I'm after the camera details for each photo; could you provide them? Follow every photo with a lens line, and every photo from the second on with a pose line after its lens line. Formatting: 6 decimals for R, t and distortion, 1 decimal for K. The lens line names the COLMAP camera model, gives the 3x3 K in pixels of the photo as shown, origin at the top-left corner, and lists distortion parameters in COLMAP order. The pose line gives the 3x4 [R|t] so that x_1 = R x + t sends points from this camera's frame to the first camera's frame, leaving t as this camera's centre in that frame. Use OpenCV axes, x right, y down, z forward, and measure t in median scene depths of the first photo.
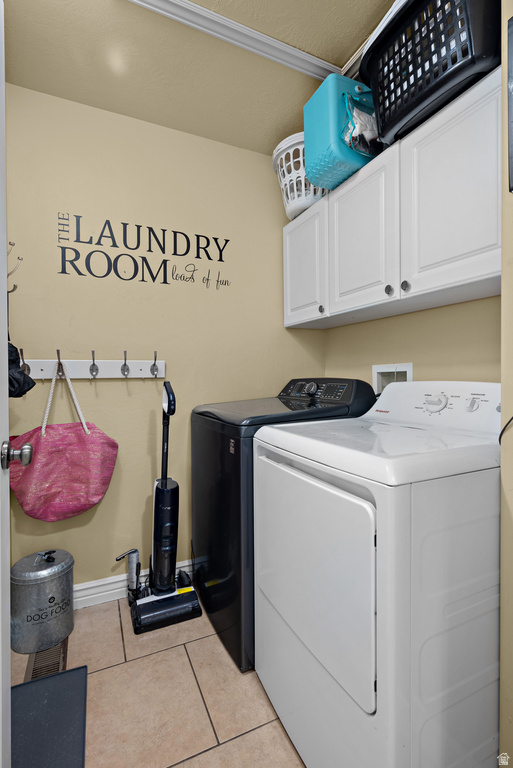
lens RADIAL K [[361.4, 0, 257.9], [0, 361.4, 381.1], [0, 0, 1]] dist [0.001623, 0.000393]
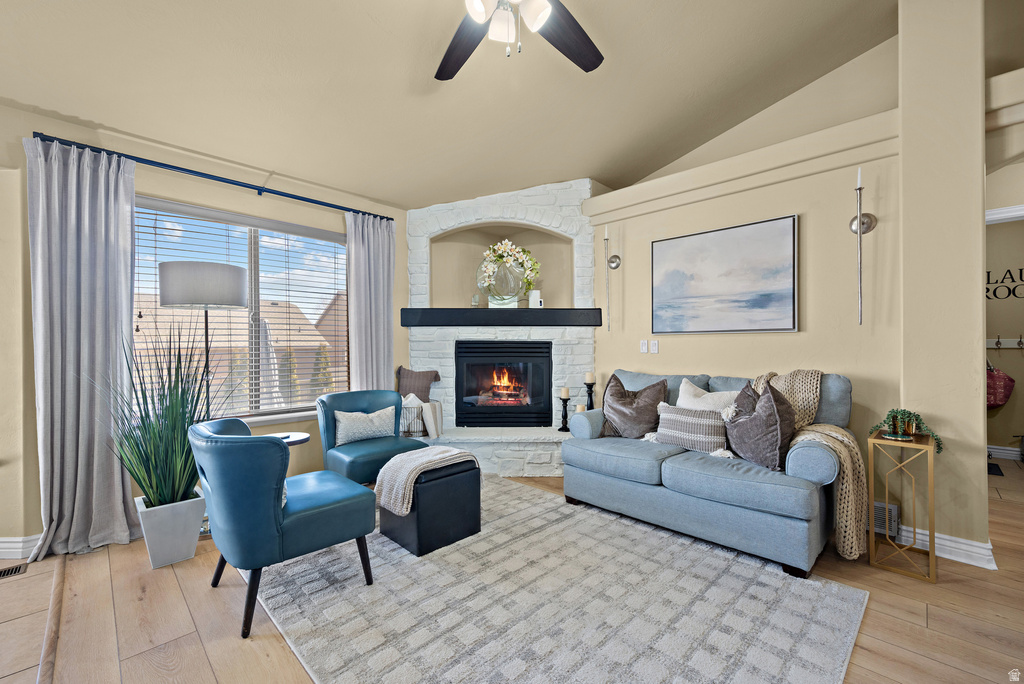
lens RADIAL K [[418.1, 0, 521.8], [0, 418.1, 348.0], [0, 0, 1]] dist [0.004816, -0.000463]
pose [[0.362895, 0.007237, -0.931802, 0.791799], [-0.006005, 0.999967, 0.005427, -0.004583], [0.931810, 0.003626, 0.362927, -2.390487]]
